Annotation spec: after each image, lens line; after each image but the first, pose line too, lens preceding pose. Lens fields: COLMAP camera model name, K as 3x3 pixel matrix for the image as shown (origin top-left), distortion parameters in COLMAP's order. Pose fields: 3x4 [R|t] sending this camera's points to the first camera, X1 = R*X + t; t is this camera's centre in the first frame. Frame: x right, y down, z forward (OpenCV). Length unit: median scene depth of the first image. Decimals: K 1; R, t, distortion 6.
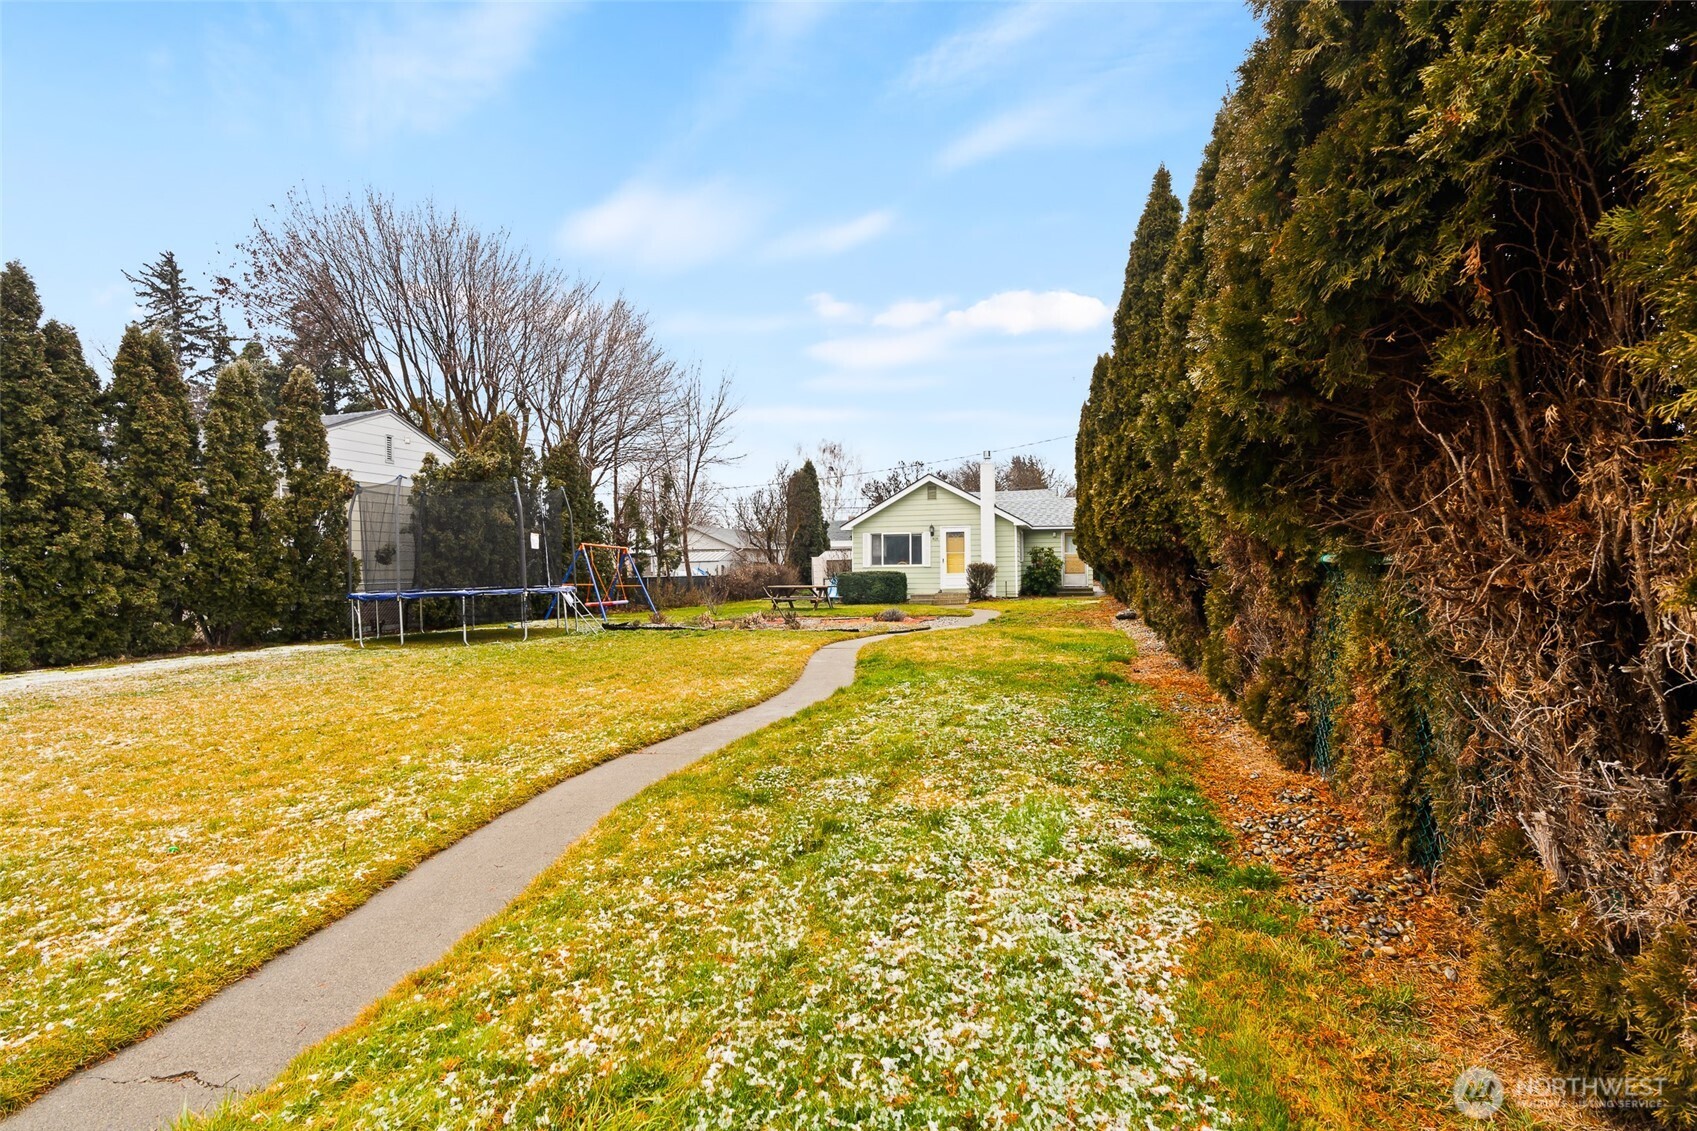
lens RADIAL K [[775.2, 0, 853.3], [0, 775.2, 559.1], [0, 0, 1]] dist [-0.008844, 0.003305]
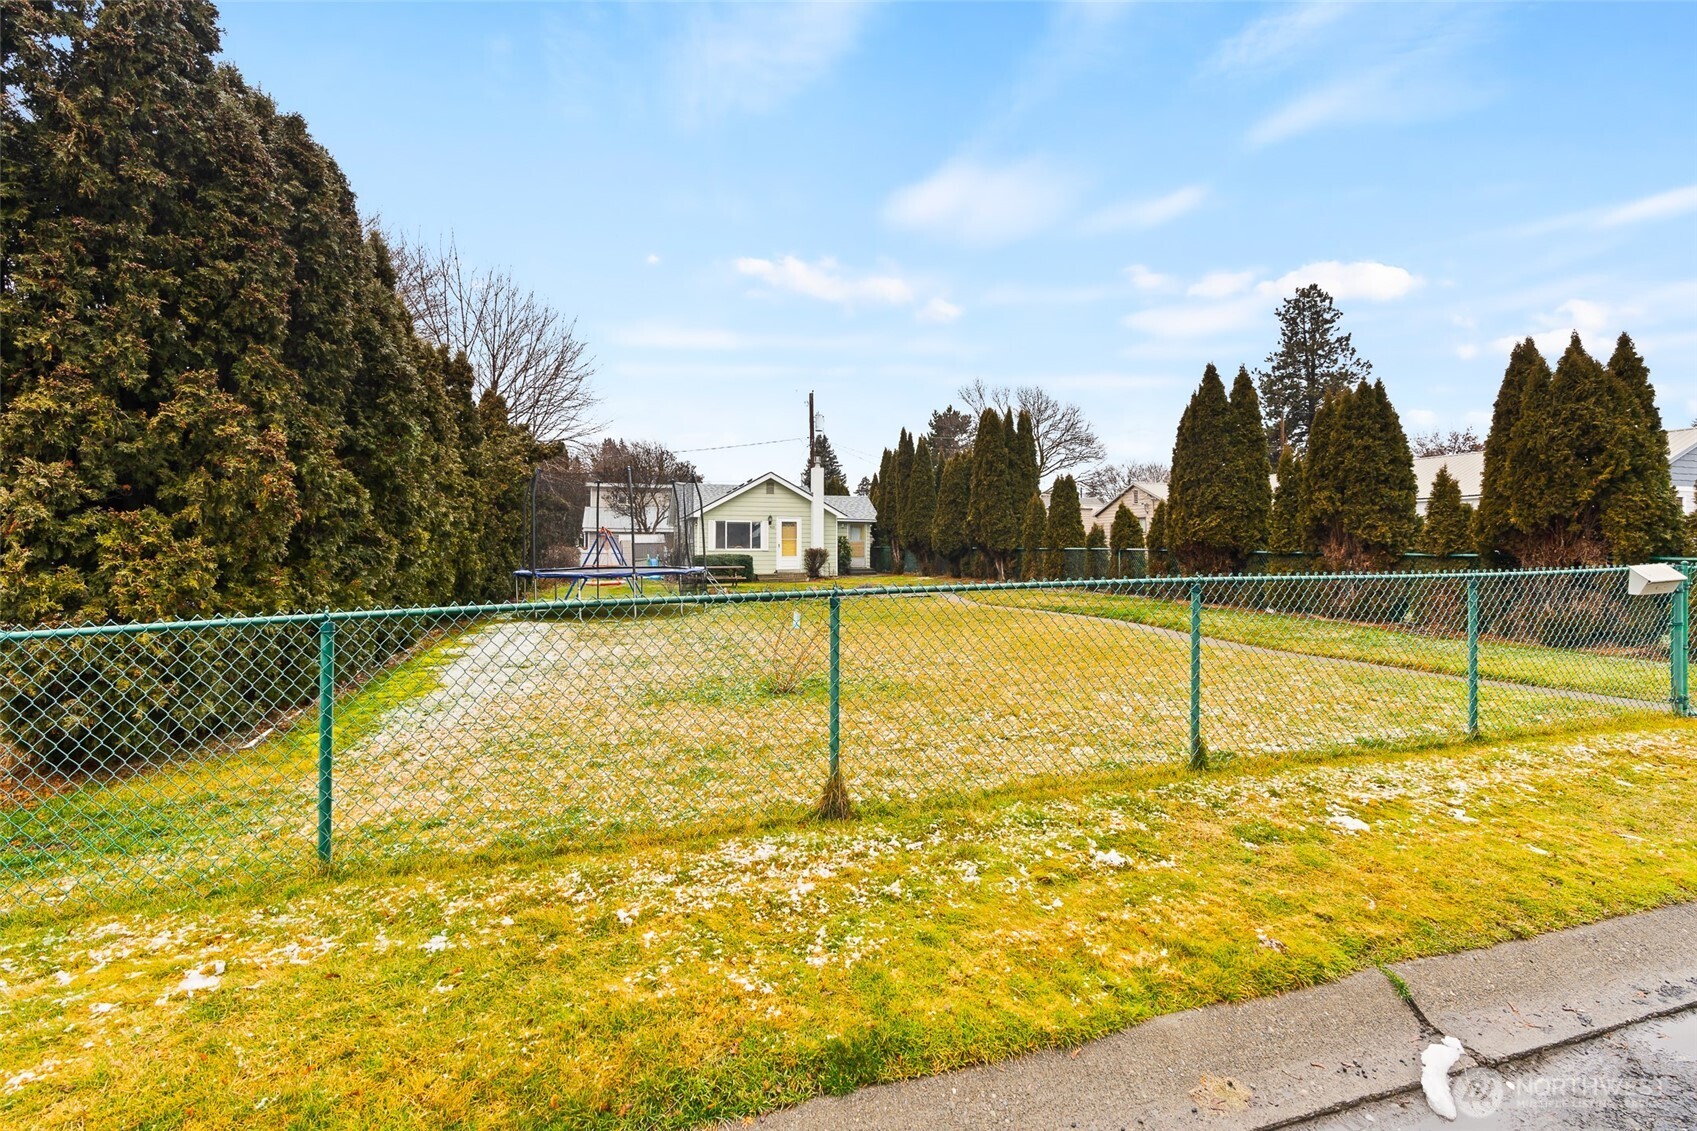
lens RADIAL K [[775.2, 0, 854.6], [0, 775.2, 556.5], [0, 0, 1]] dist [-0.008844, 0.003305]
pose [[0.834437, 0.005121, 0.551079, -0.435524], [-0.015671, 0.999773, 0.014438, -0.000521], [-0.550880, -0.020683, 0.834328, -0.053541]]
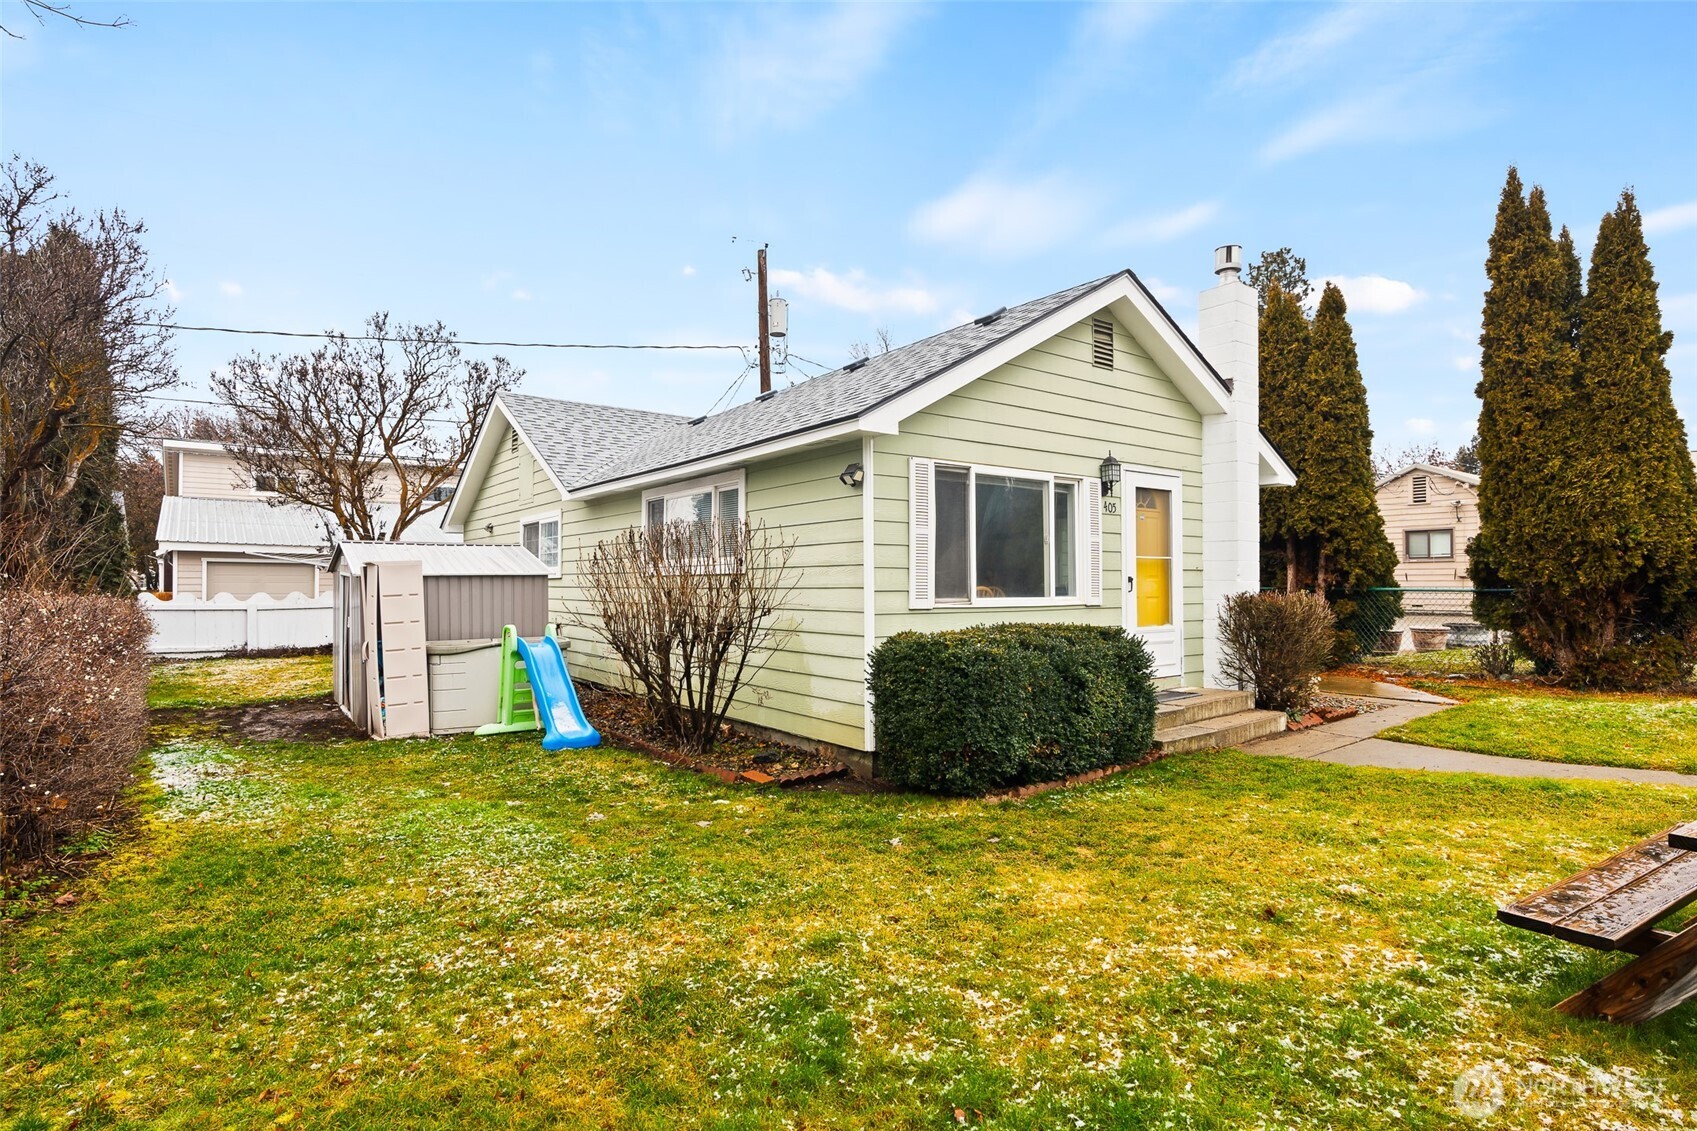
lens RADIAL K [[871.6, 0, 844.4], [0, 871.6, 571.2], [0, 0, 1]] dist [-0.009613, -0.000075]
pose [[0.611919, 0.023062, 0.790584, -0.203539], [-0.012489, 0.999732, -0.019497, 0.004878], [-0.790822, 0.002056, 0.612043, 0.873039]]
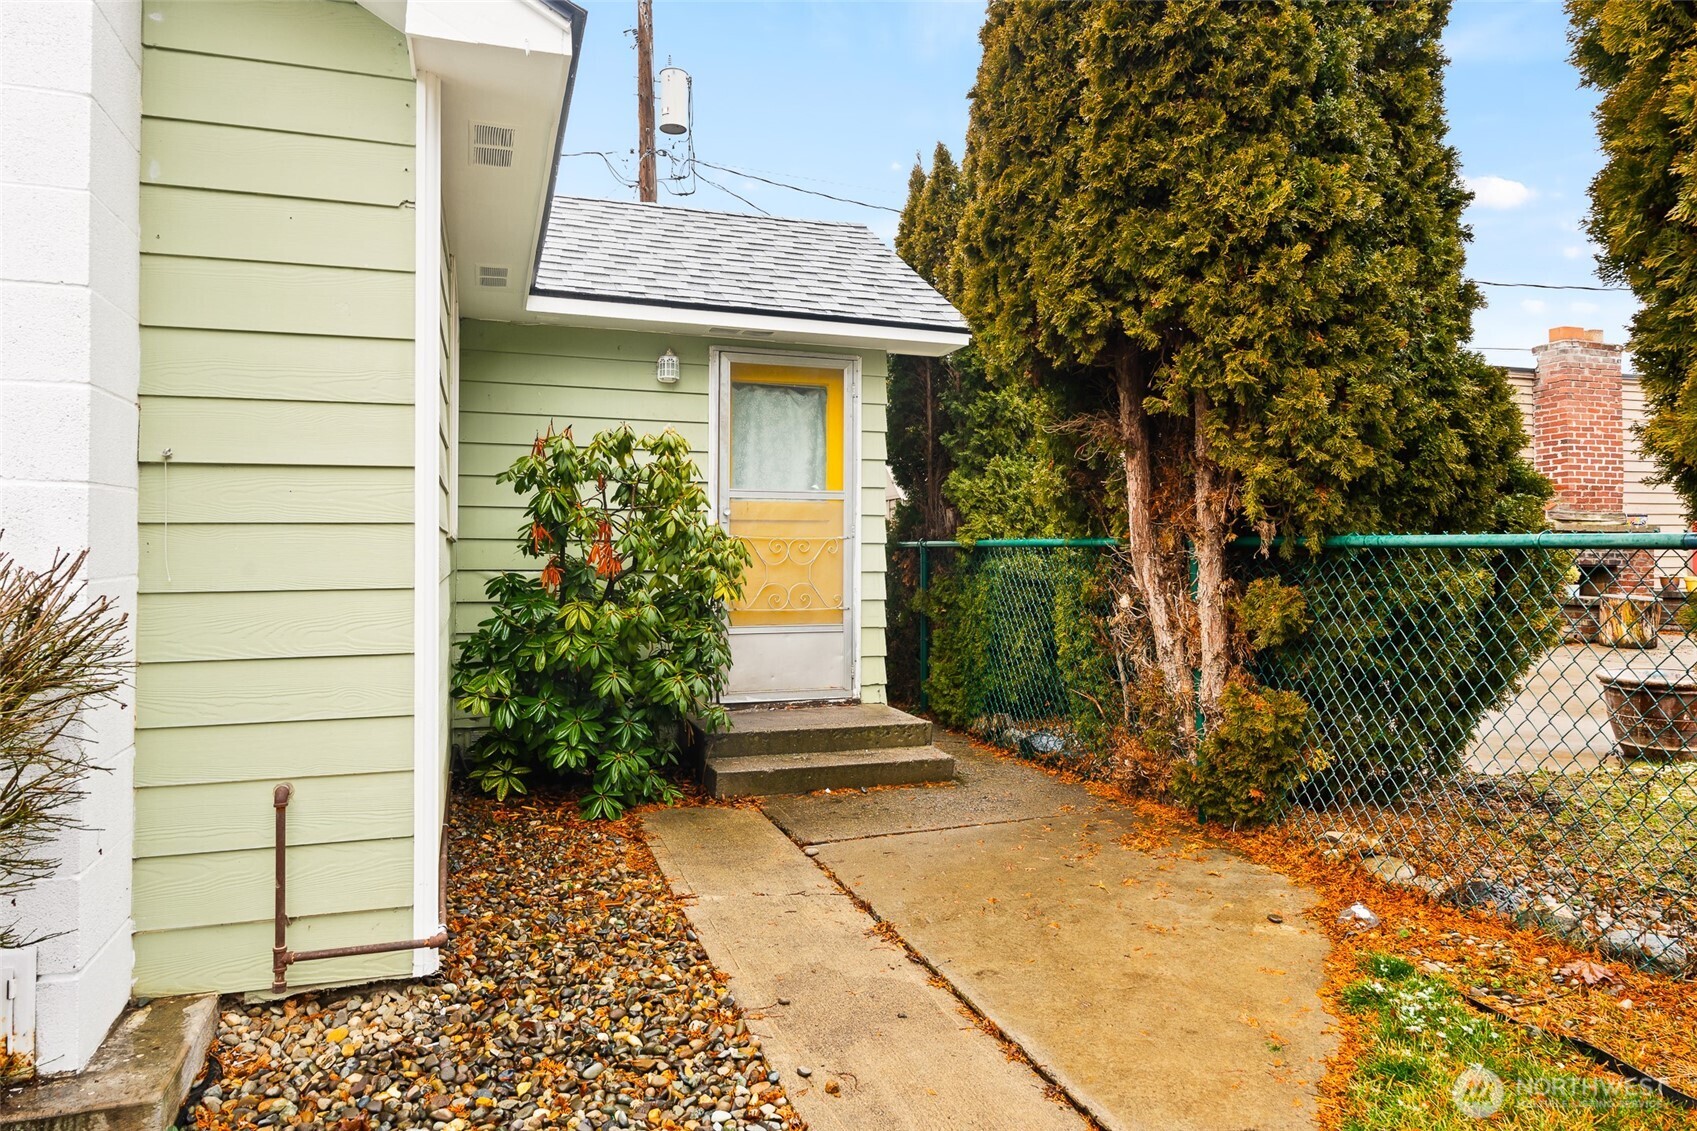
lens RADIAL K [[1113.7, 0, 834.5], [0, 1113.7, 534.6], [0, 0, 1]] dist [-0.004077, 0.006681]
pose [[0.826409, 0.020740, 0.562687, 0.173193], [-0.014897, 0.999777, -0.014972, 0.004533], [-0.562873, 0.003991, 0.826534, 0.847928]]
